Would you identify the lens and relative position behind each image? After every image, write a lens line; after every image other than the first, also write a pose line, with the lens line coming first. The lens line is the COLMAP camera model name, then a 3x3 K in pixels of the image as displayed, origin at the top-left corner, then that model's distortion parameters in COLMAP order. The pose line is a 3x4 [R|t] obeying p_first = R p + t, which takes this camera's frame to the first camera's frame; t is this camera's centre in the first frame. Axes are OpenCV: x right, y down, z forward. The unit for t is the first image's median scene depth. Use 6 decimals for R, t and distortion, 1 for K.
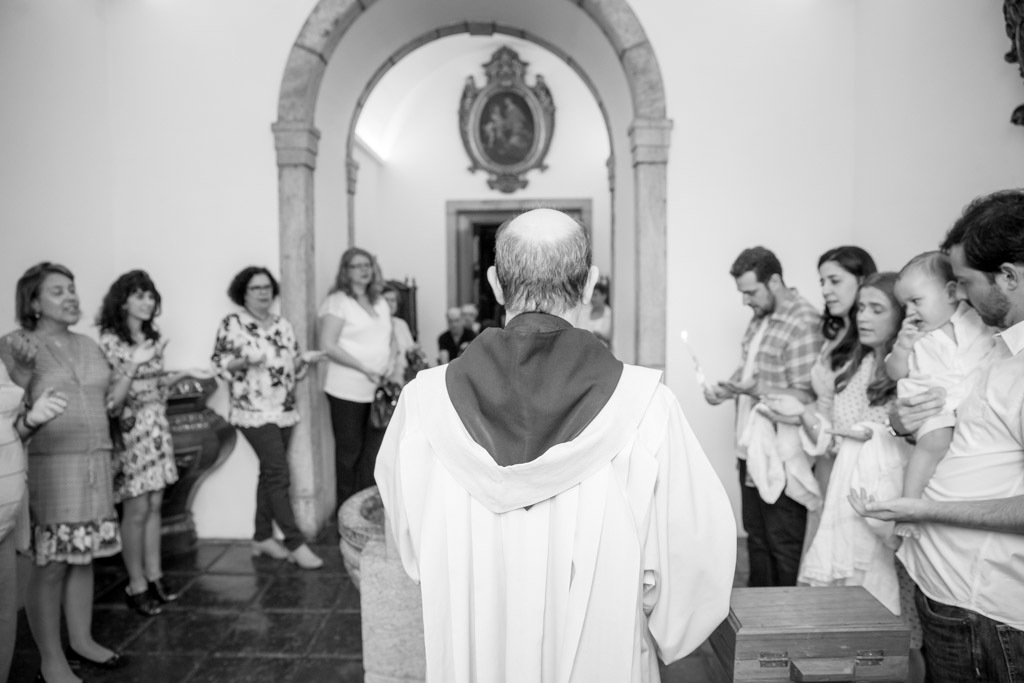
lens RADIAL K [[747.7, 0, 512.0], [0, 747.7, 341.5], [0, 0, 1]] dist [-0.127804, 0.090264]
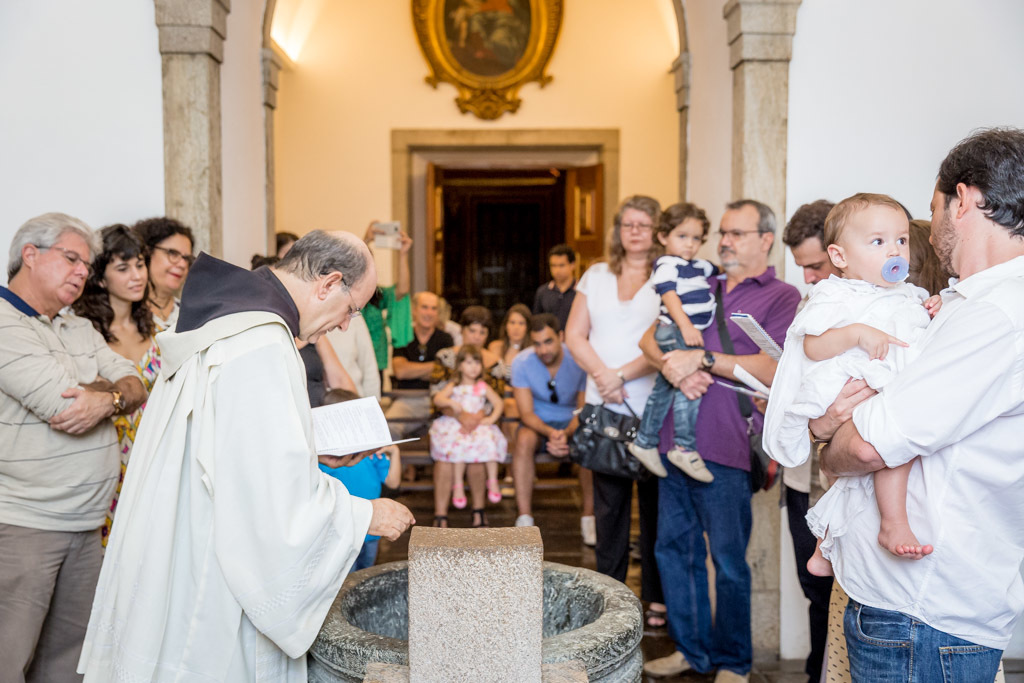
lens RADIAL K [[1150.1, 0, 512.0], [0, 1150.1, 341.5], [0, 0, 1]] dist [0.007569, 0.259503]
pose [[0.999018, 0.004778, 0.044057, -0.033044], [-0.004180, 0.999898, -0.013654, 0.005905], [-0.044118, 0.013456, 0.998936, 0.013351]]
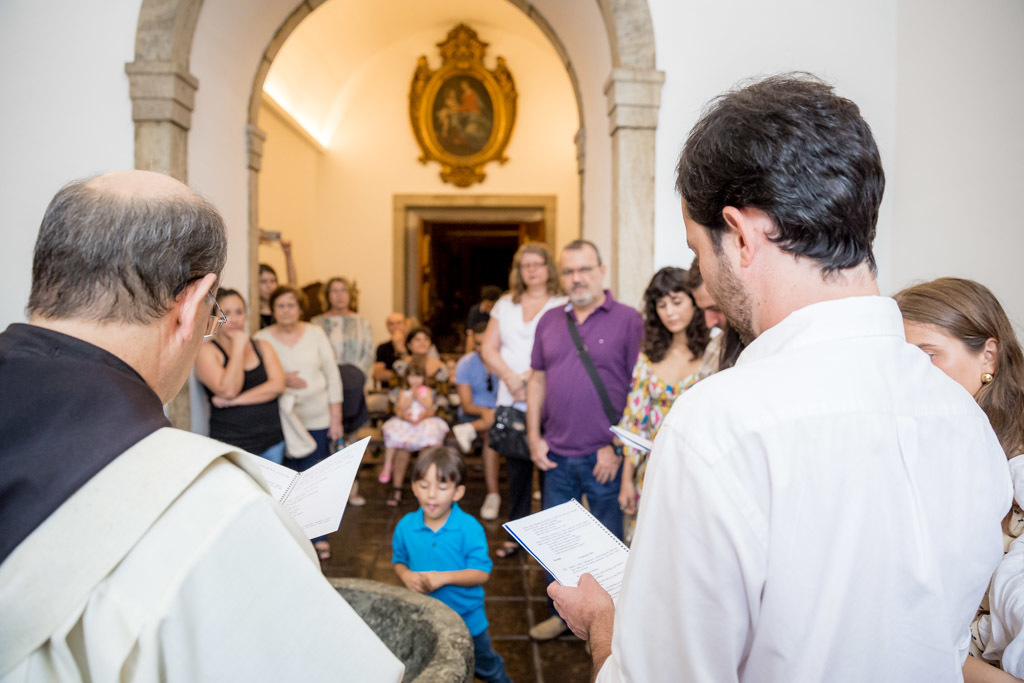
lens RADIAL K [[747.7, 0, 512.0], [0, 747.7, 341.5], [0, 0, 1]] dist [-0.127804, 0.090264]
pose [[0.998676, 0.013540, 0.049635, 0.013590], [-0.013084, 0.999869, -0.009487, -0.007535], [-0.049757, 0.008825, 0.998722, 0.123232]]
